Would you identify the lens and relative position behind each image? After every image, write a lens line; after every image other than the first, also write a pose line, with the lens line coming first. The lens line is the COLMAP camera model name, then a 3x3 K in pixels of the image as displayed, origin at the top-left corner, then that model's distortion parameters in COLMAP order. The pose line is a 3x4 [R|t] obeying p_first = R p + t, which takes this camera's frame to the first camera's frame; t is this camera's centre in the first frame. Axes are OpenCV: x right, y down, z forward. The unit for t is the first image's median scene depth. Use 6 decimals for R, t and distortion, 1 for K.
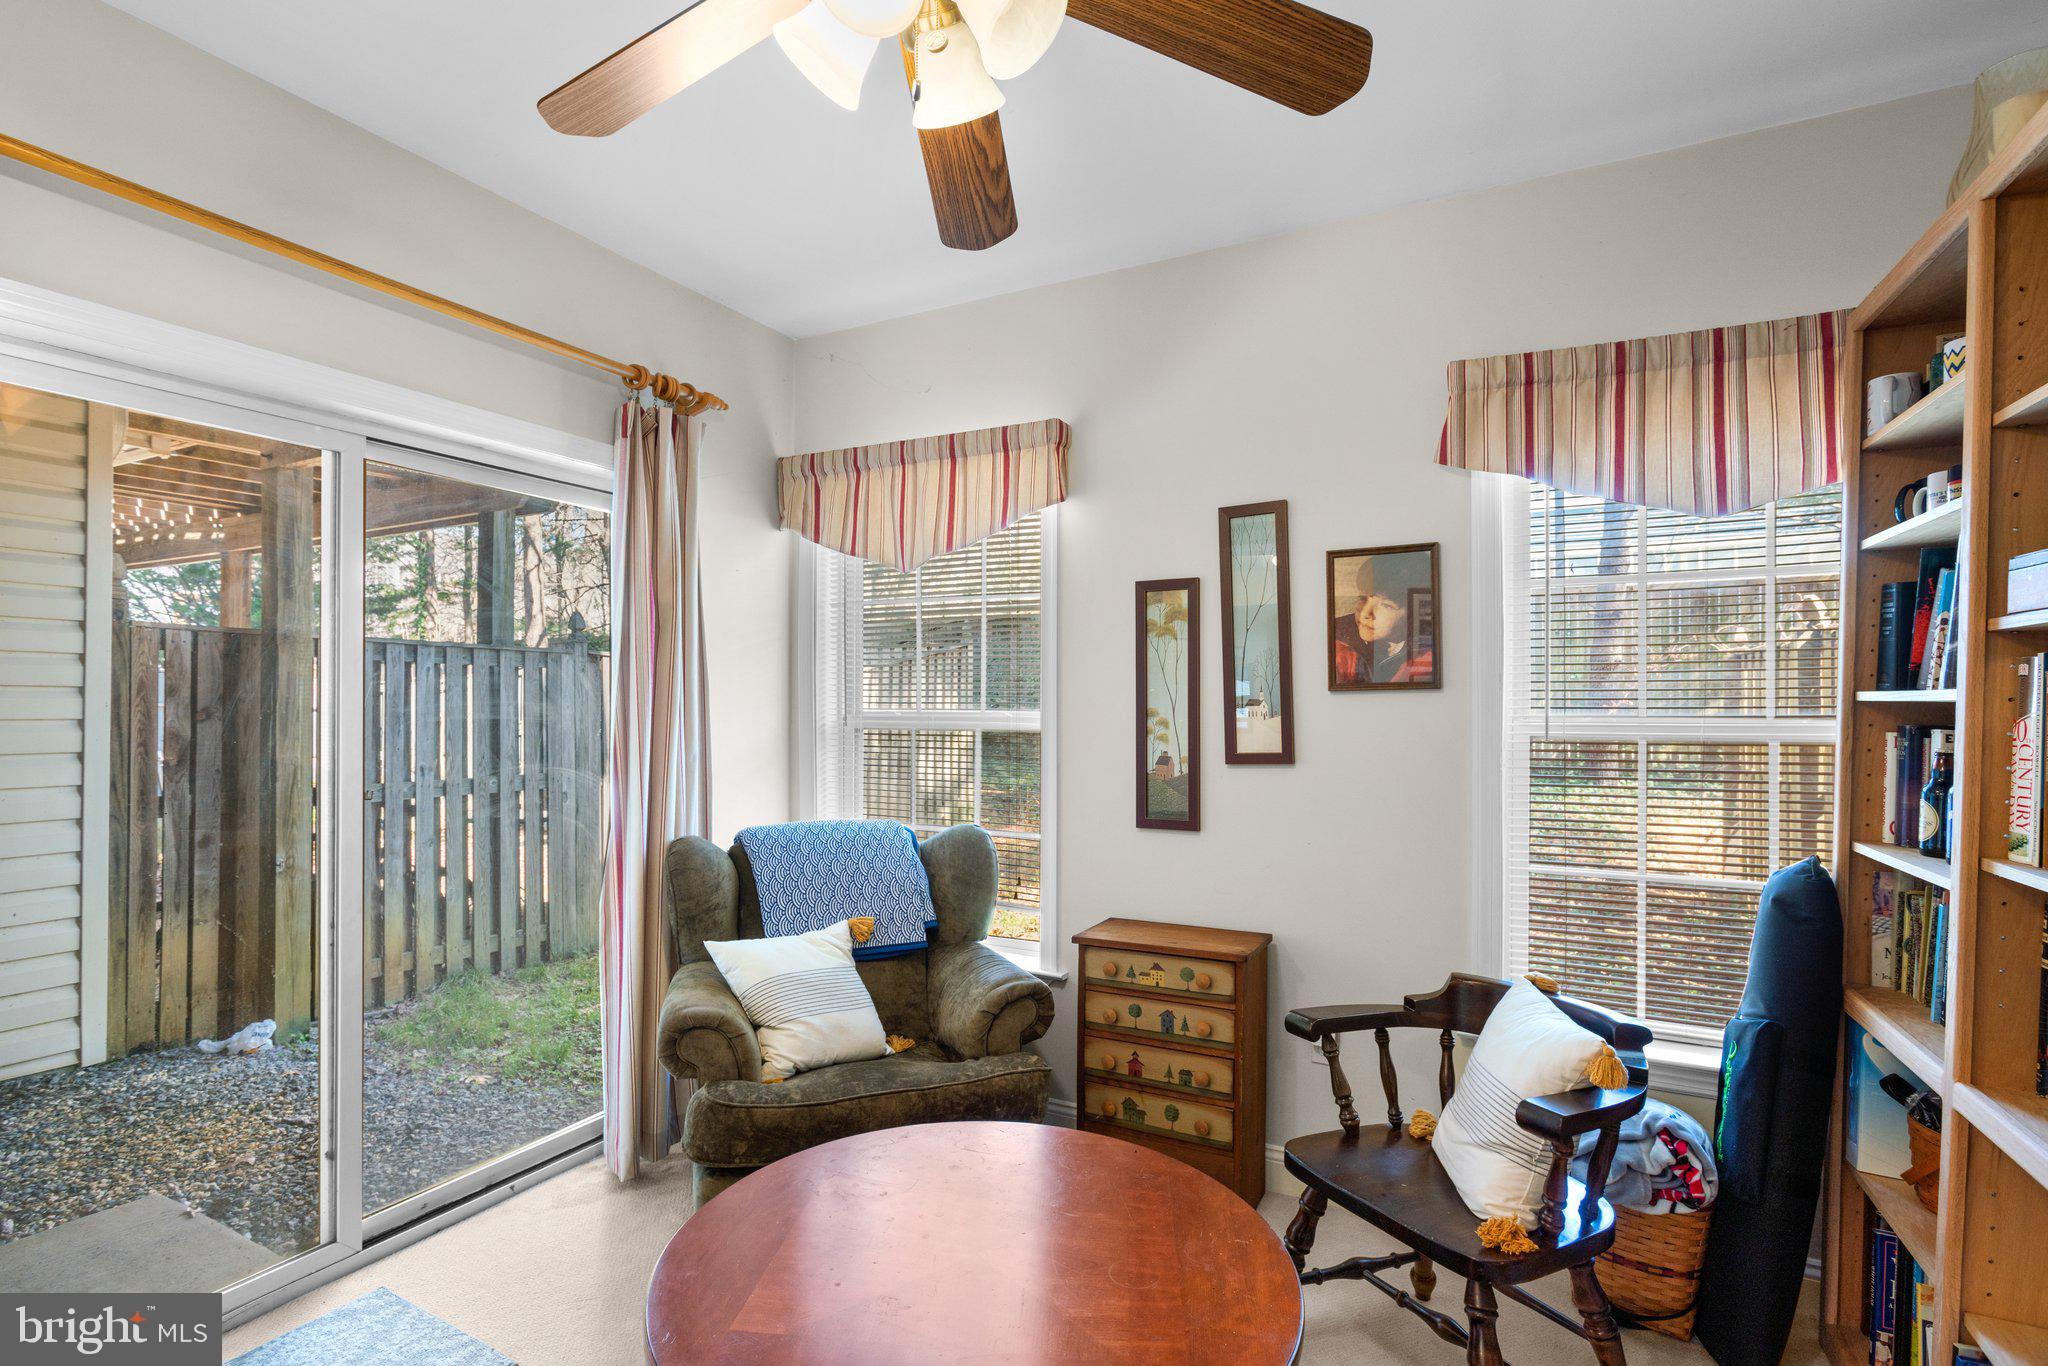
lens RADIAL K [[1004.7, 0, 1027.8], [0, 1004.7, 702.7], [0, 0, 1]] dist [-0.014134, 0.000411]
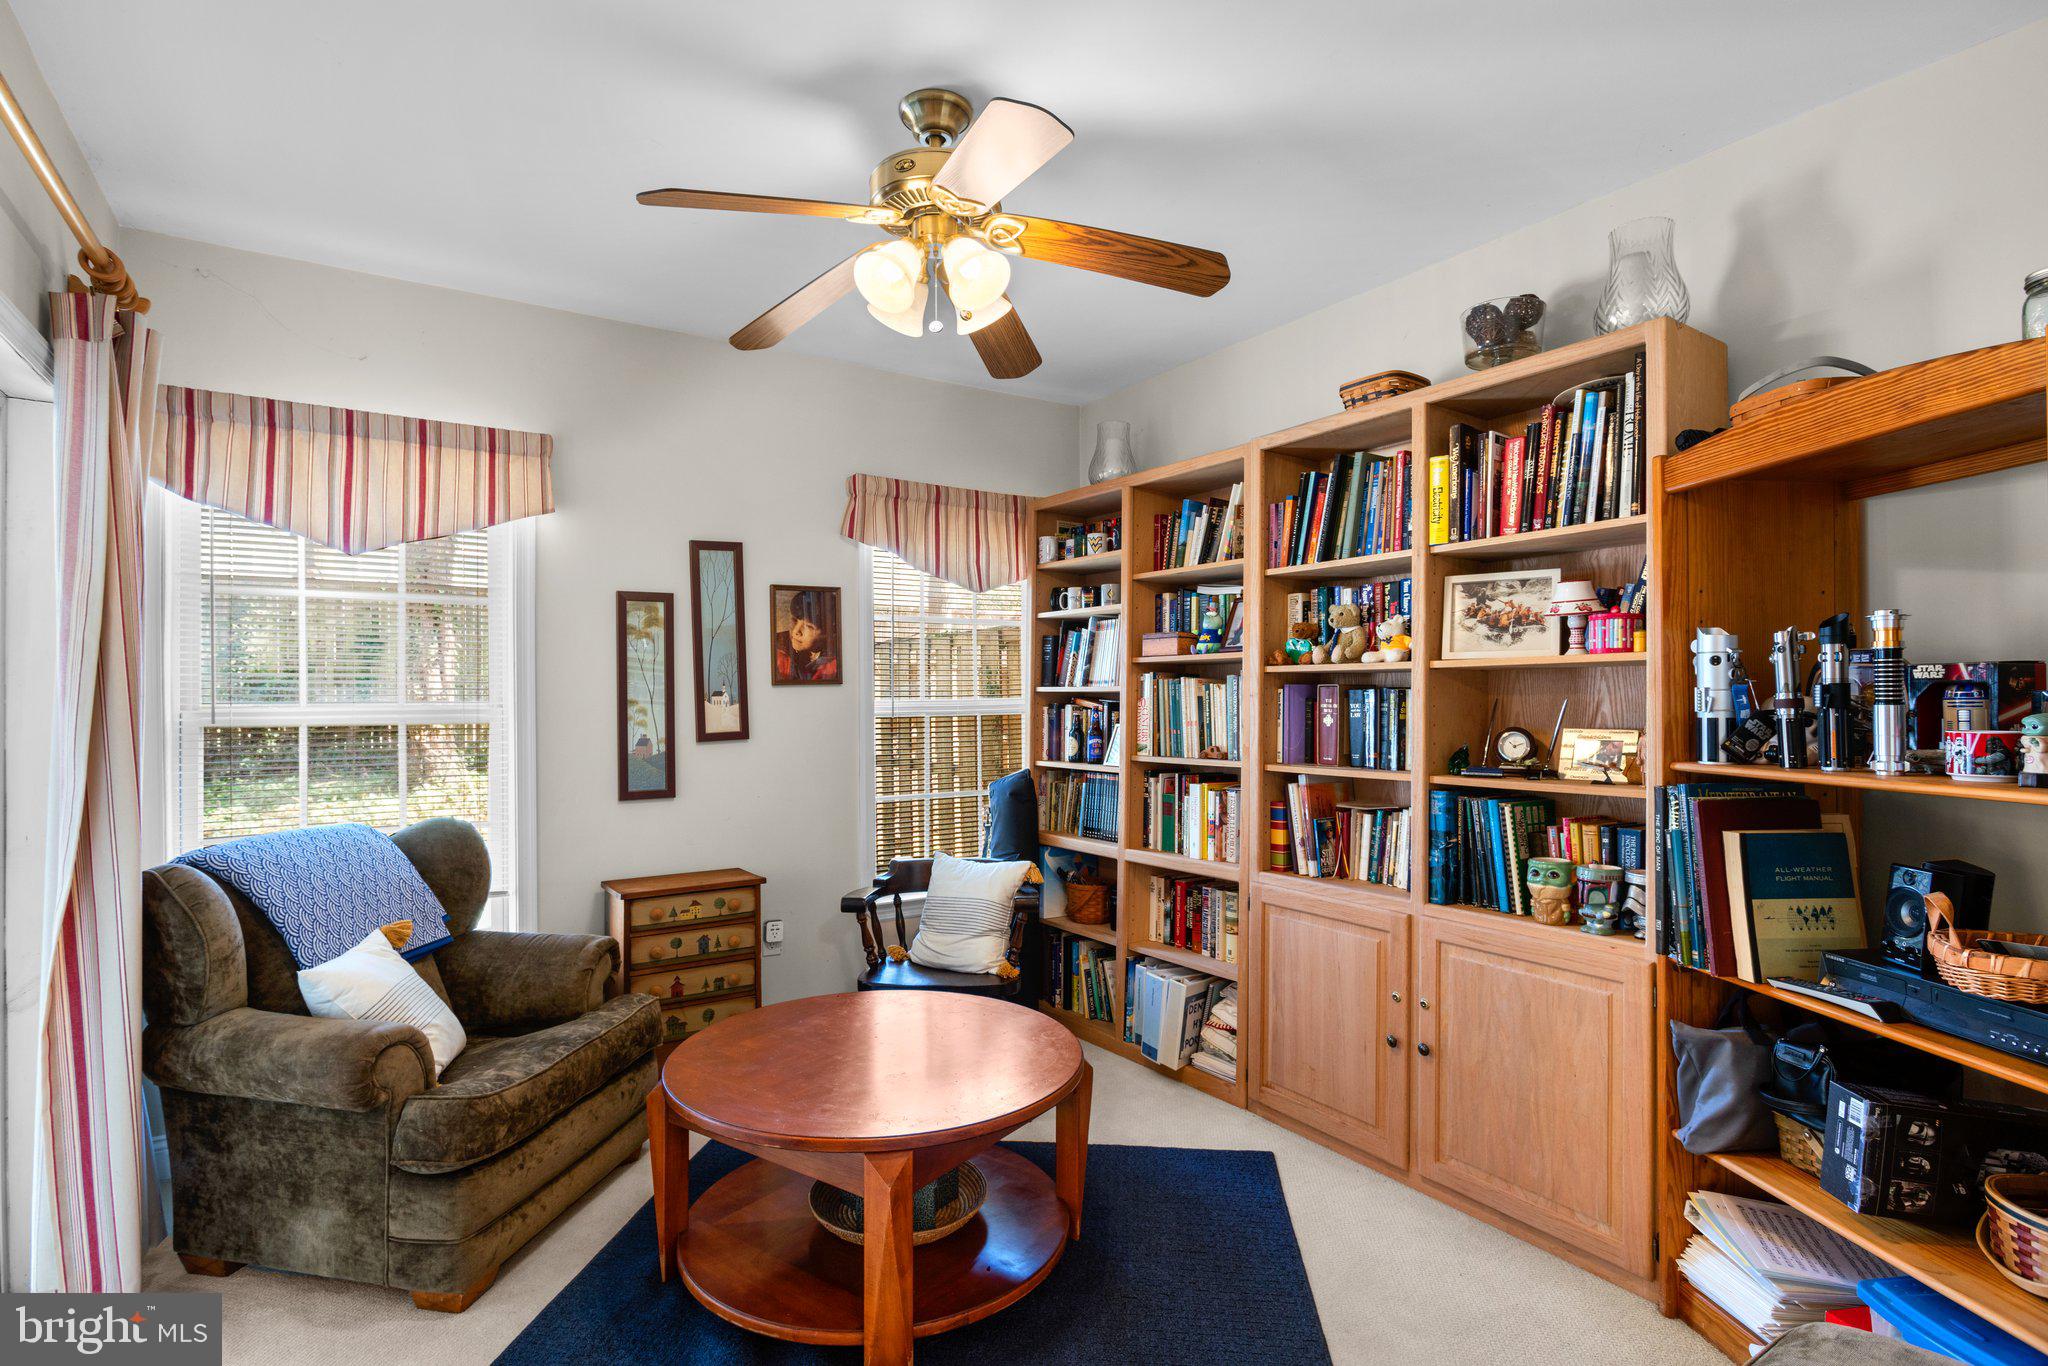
lens RADIAL K [[994.0, 0, 1002.8], [0, 994.0, 679.5], [0, 0, 1]] dist [-0.001238, 0.000912]
pose [[0.493593, 0.009572, 0.869640, -0.760745], [0.003276, 0.999912, -0.012865, -0.000782], [-0.869687, 0.009199, 0.493518, 0.043238]]
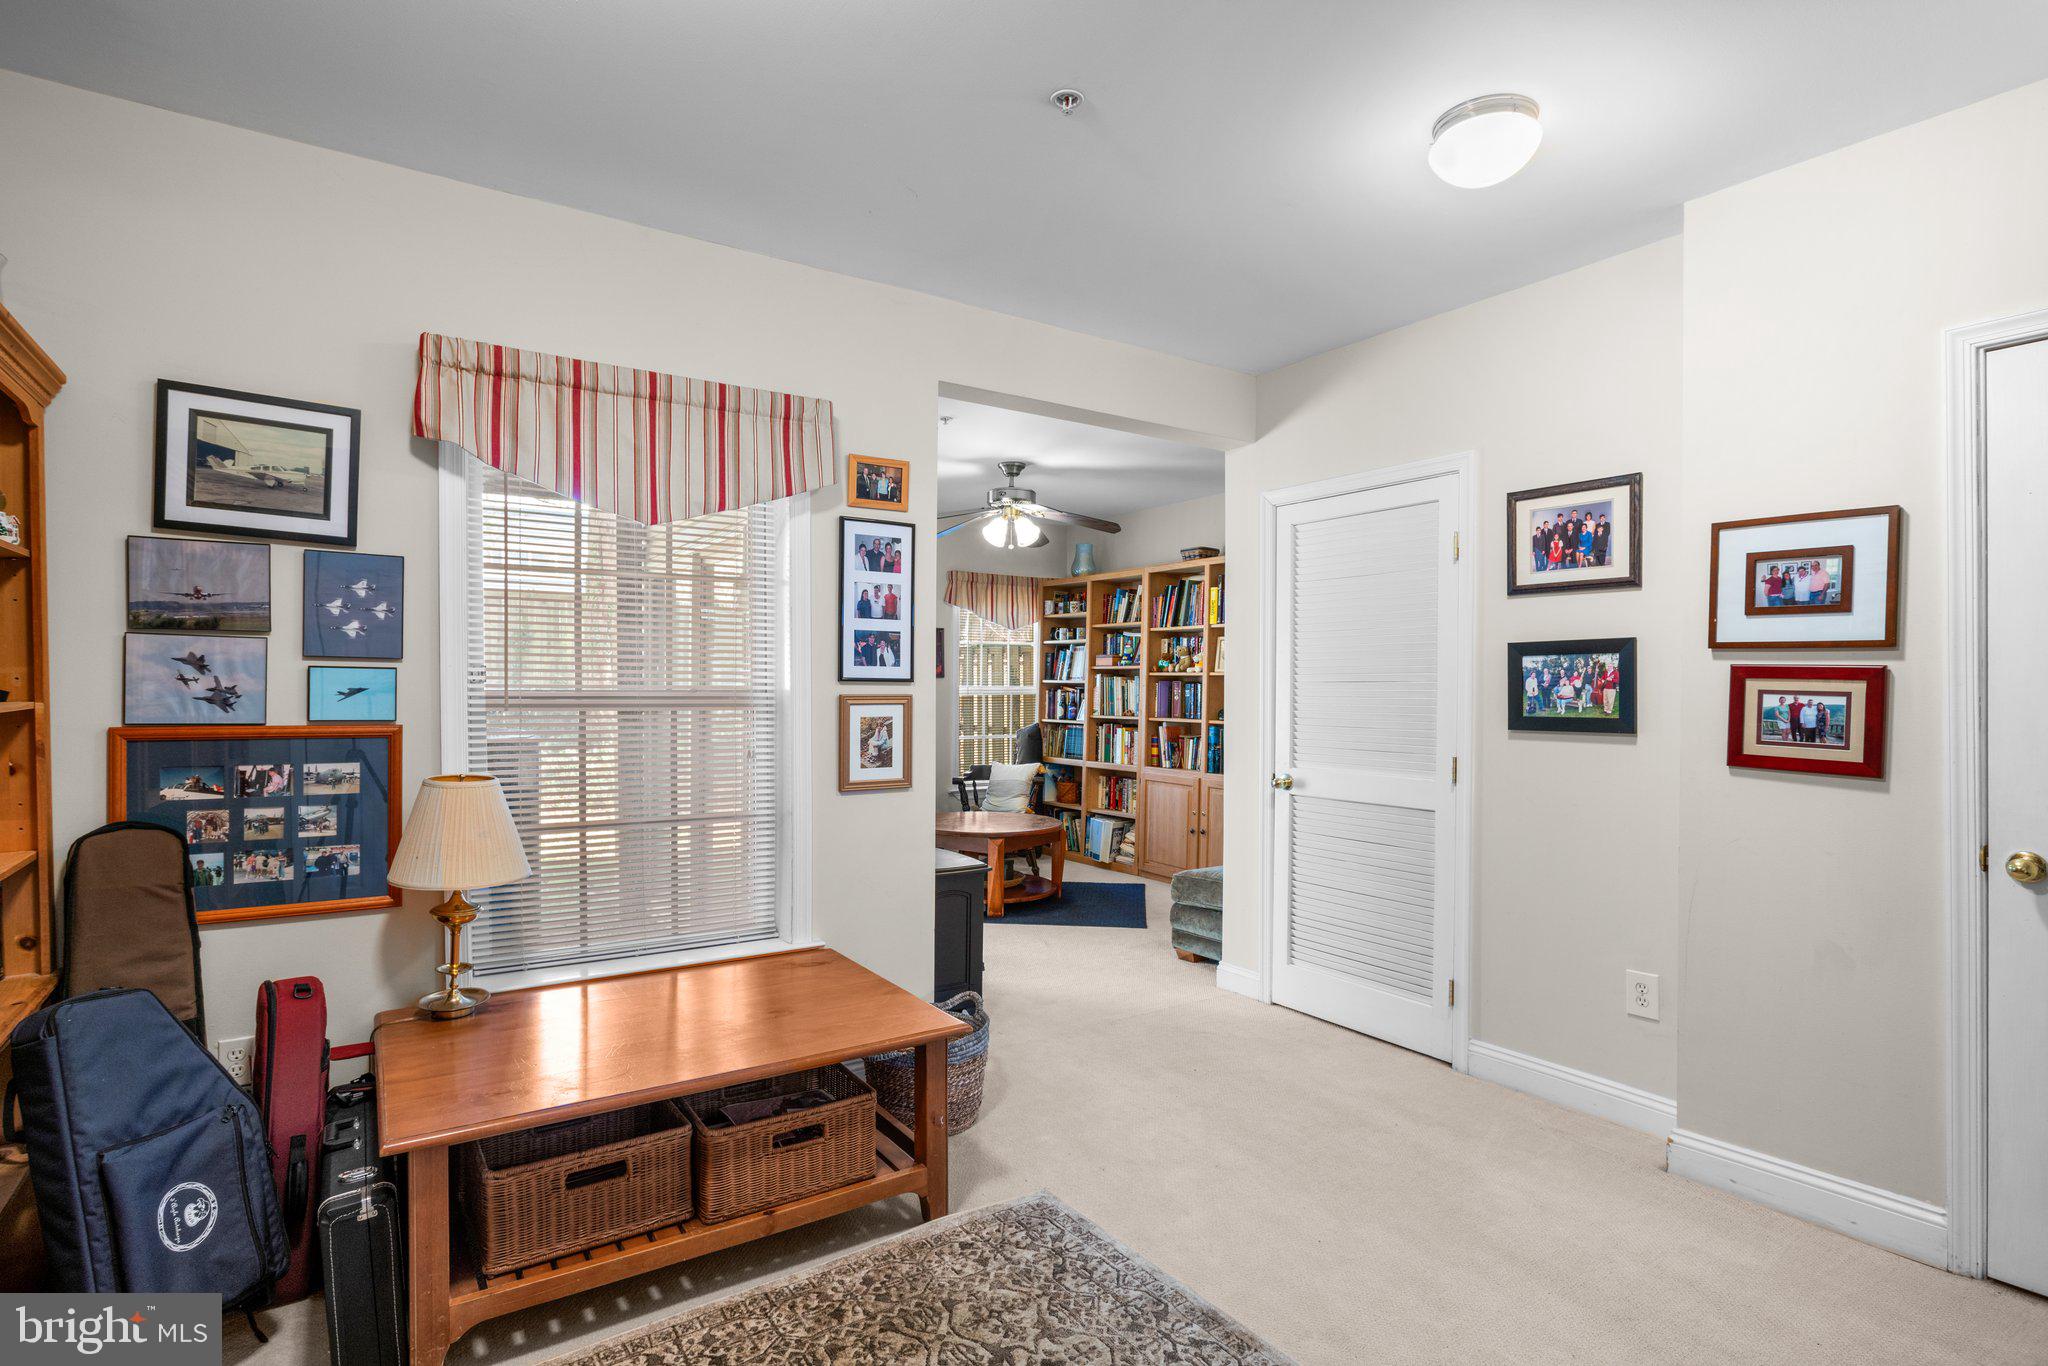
lens RADIAL K [[1013.9, 0, 996.0], [0, 1013.9, 696.9], [0, 0, 1]] dist [-0.013677, 0.000538]
pose [[0.492810, -0.011812, 0.870057, -2.056760], [-0.007350, 0.999816, 0.017737, -0.011028], [-0.870106, -0.015136, 0.492632, -0.592390]]
